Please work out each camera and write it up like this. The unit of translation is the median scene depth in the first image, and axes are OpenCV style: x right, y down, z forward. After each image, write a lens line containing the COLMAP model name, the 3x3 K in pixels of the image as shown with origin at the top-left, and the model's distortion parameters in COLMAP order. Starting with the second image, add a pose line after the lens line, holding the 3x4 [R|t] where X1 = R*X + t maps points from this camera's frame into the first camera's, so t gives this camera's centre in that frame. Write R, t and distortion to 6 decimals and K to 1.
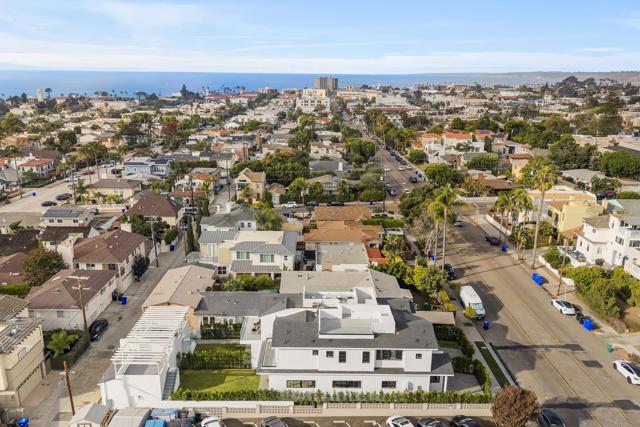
lens RADIAL K [[499.7, 0, 320.0], [0, 499.7, 213.5], [0, 0, 1]] dist [0.007888, 0.000516]
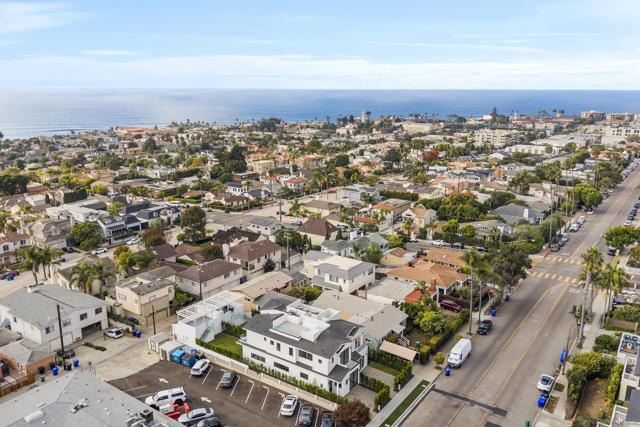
lens RADIAL K [[499.7, 0, 320.0], [0, 499.7, 213.5], [0, 0, 1]] dist [0.007888, 0.000516]
pose [[0.816350, 0.130451, -0.562632, 0.747083], [-0.151450, 0.988420, 0.009428, -0.112500], [0.557347, 0.077514, 0.826653, -0.158735]]
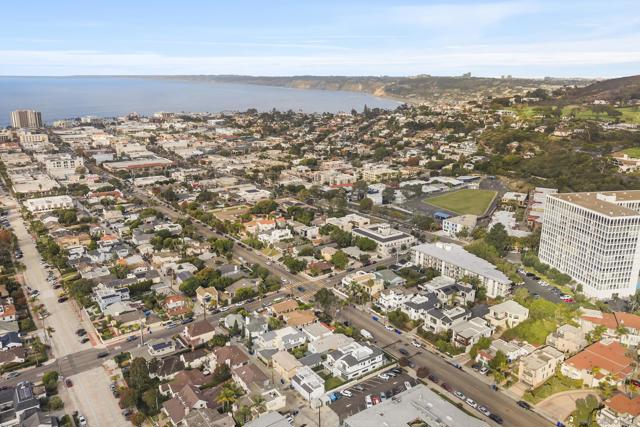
lens RADIAL K [[499.7, 0, 320.0], [0, 499.7, 213.5], [0, 0, 1]] dist [0.007888, 0.000516]
pose [[0.828577, -0.158567, 0.536951, -1.652426], [0.164277, 0.985698, 0.037587, -0.816631], [-0.535232, 0.057065, 0.842776, -1.641977]]
